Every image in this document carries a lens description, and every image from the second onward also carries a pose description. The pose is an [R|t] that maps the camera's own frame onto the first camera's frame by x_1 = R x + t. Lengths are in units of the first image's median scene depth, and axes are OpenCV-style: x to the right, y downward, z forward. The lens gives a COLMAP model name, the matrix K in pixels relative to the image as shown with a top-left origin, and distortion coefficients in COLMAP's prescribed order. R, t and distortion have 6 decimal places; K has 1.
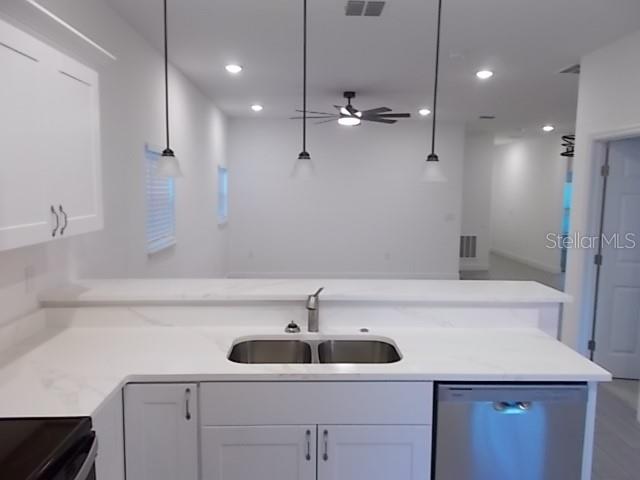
lens RADIAL K [[497.4, 0, 320.0], [0, 497.4, 240.0], [0, 0, 1]] dist [0.049290, 0.001872]
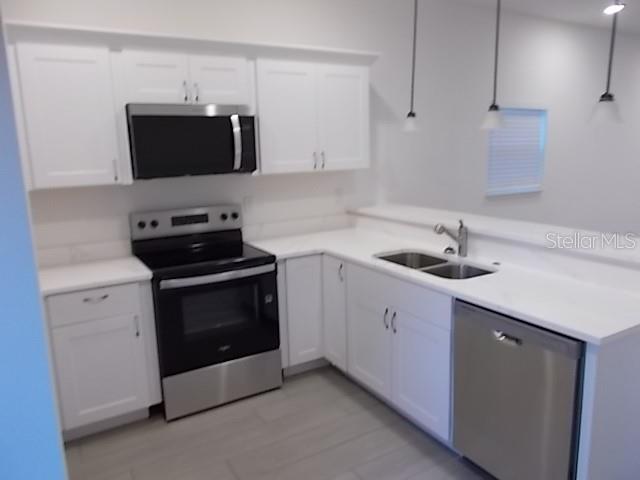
lens RADIAL K [[483.7, 0, 320.0], [0, 483.7, 240.0], [0, 0, 1]] dist [-0.006529, 0.004664]
pose [[0.490710, 0.148744, -0.858533, 0.815843], [-0.068873, 0.988860, 0.131958, 0.012886], [0.868597, -0.005623, 0.495487, 0.118850]]
